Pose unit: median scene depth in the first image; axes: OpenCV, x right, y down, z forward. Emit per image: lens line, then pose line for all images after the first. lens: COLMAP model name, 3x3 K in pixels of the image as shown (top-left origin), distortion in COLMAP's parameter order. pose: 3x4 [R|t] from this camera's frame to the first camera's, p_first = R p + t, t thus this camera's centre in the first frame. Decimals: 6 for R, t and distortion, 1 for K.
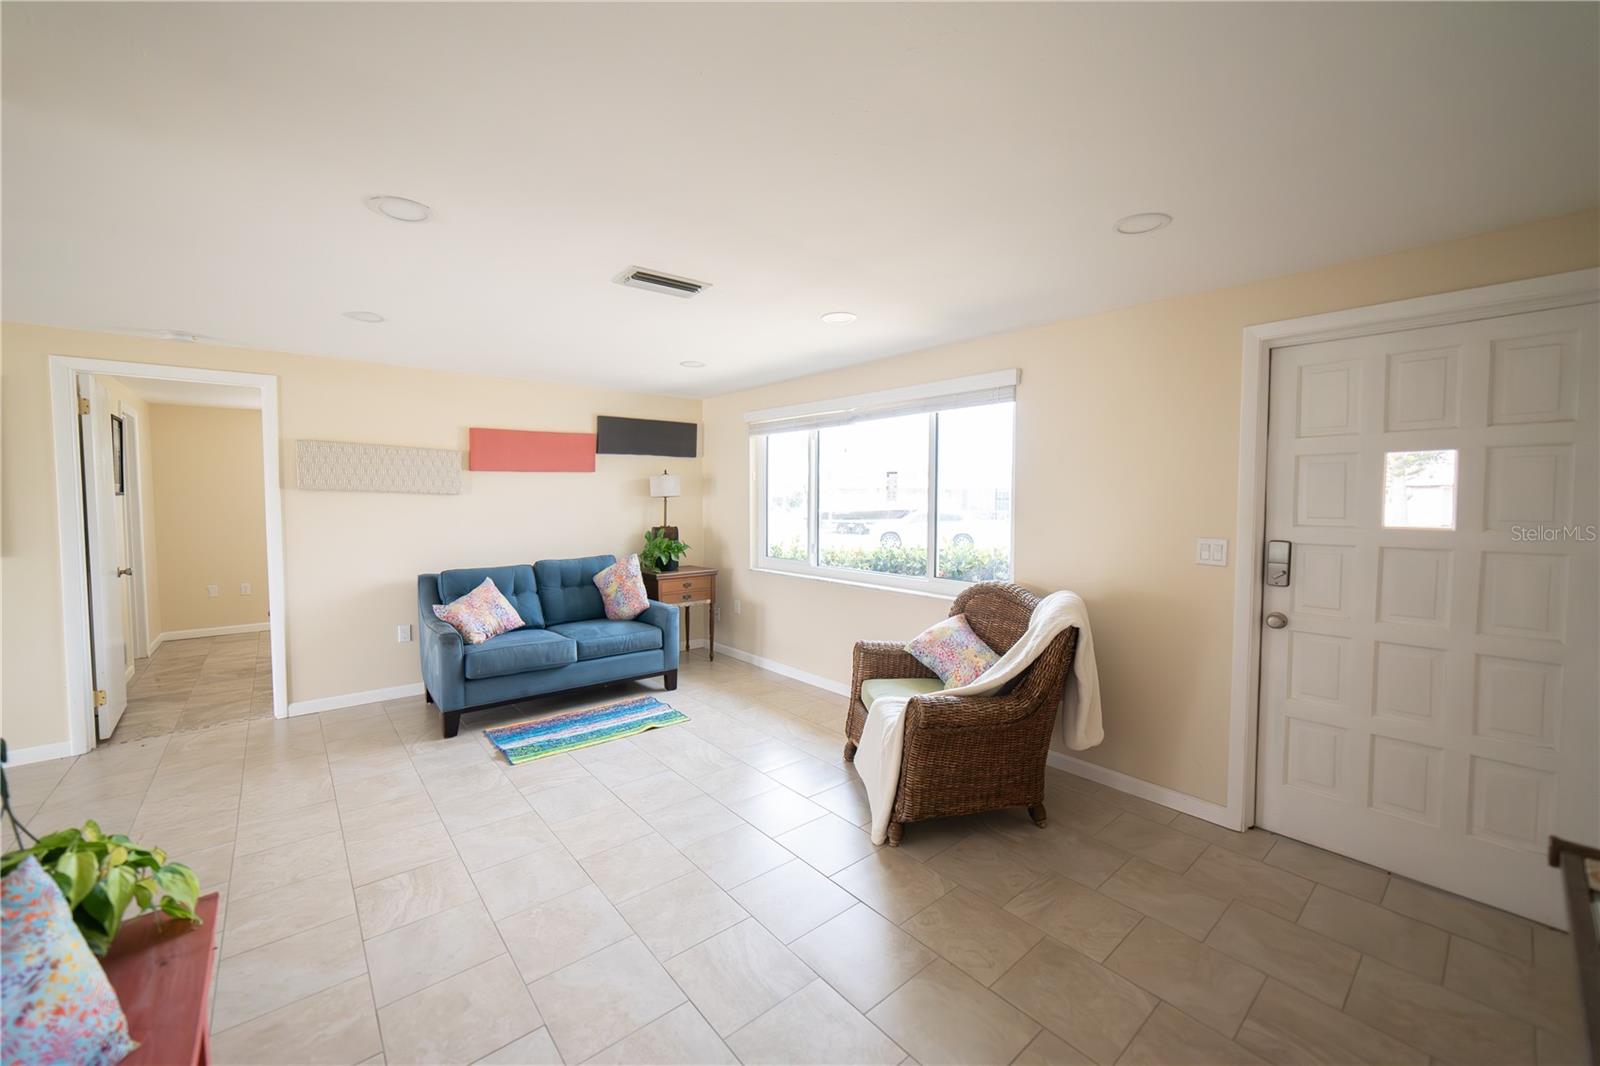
lens RADIAL K [[628.6, 0, 805.0], [0, 628.6, 519.6], [0, 0, 1]] dist [-0.015012, 0.006900]
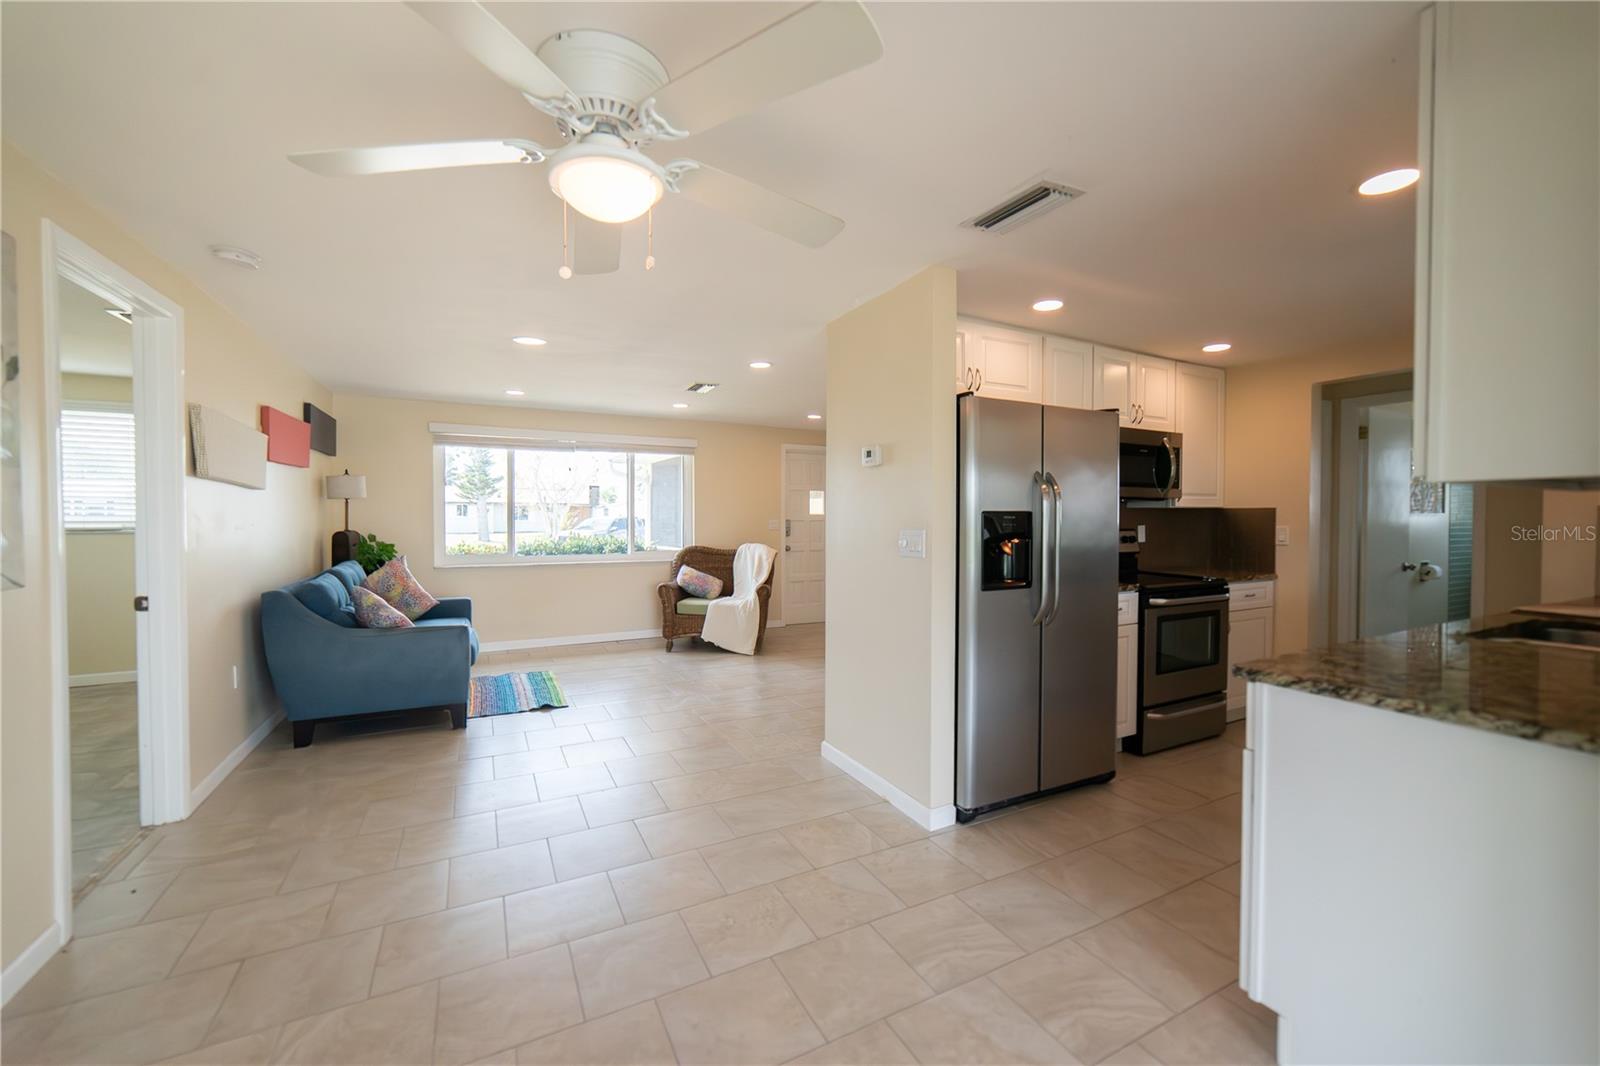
lens RADIAL K [[628.6, 0, 805.0], [0, 628.6, 519.6], [0, 0, 1]] dist [-0.015012, 0.006900]
pose [[0.217789, -0.001300, 0.975995, -1.779762], [0.039336, 0.999198, -0.007447, 0.050477], [-0.975203, 0.040014, 0.217665, 0.266213]]
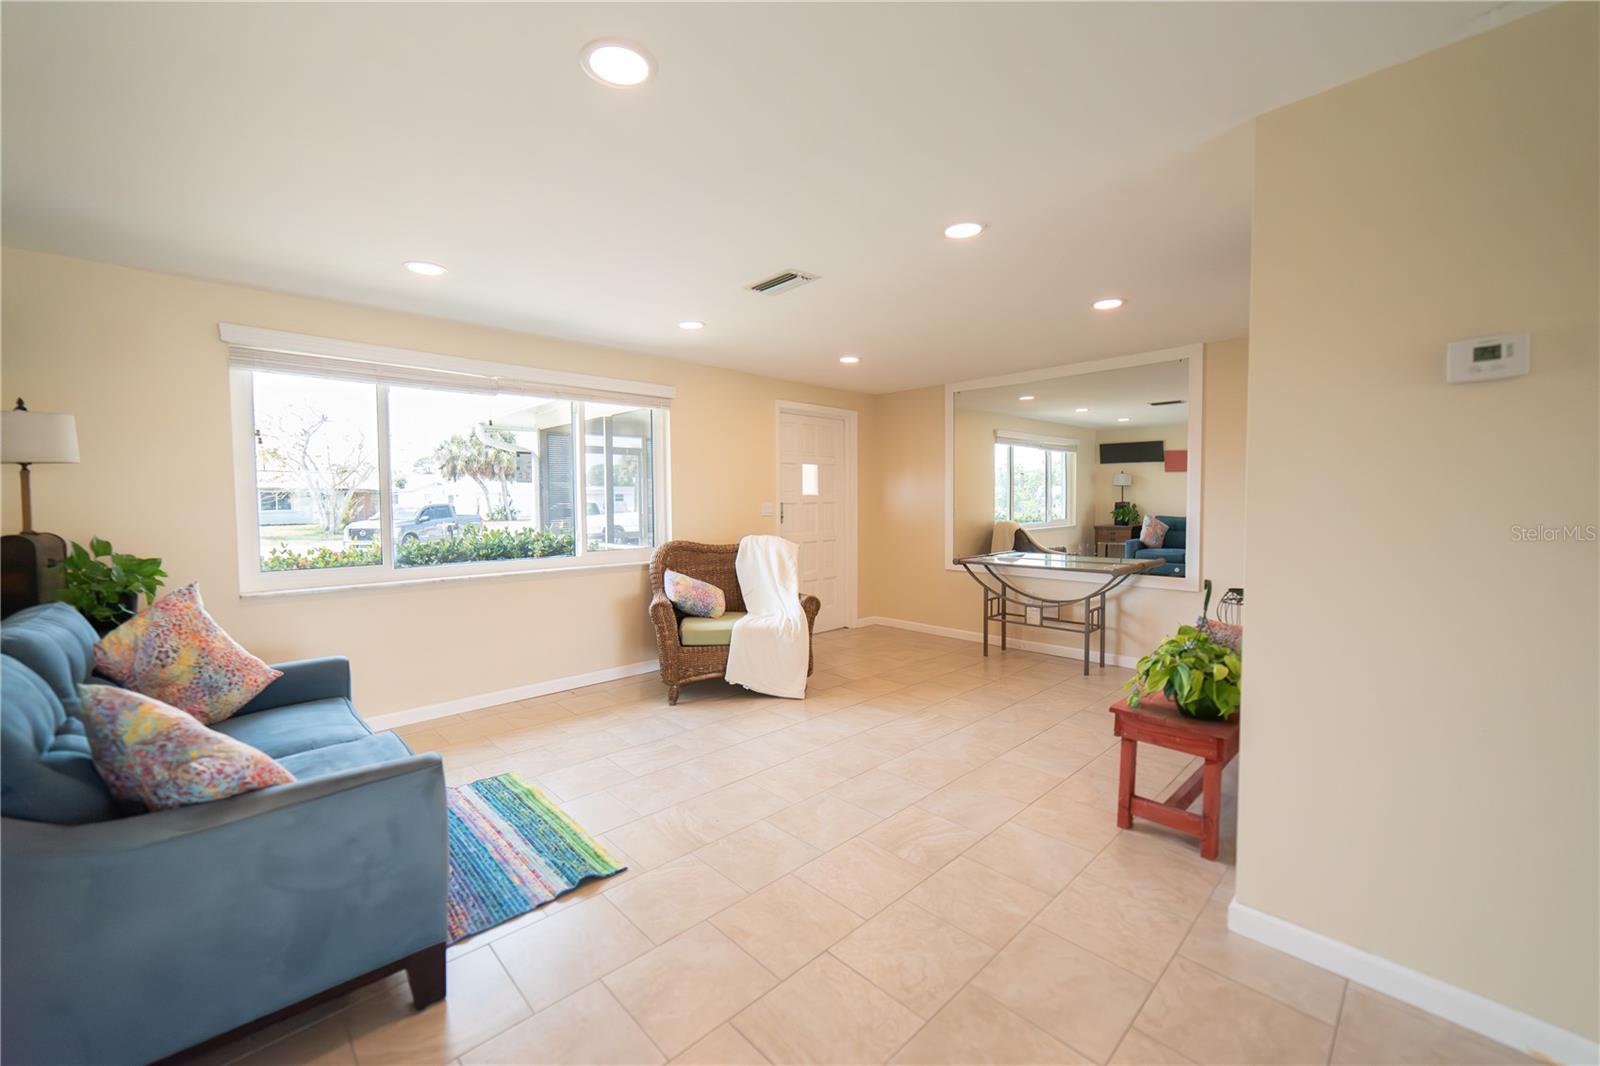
lens RADIAL K [[628.6, 0, 805.0], [0, 628.6, 519.6], [0, 0, 1]] dist [-0.015012, 0.006900]
pose [[-0.065288, -0.026626, 0.997511, -1.233632], [0.052074, 0.998191, 0.030052, 0.028997], [-0.996507, 0.053906, -0.063784, 0.933836]]
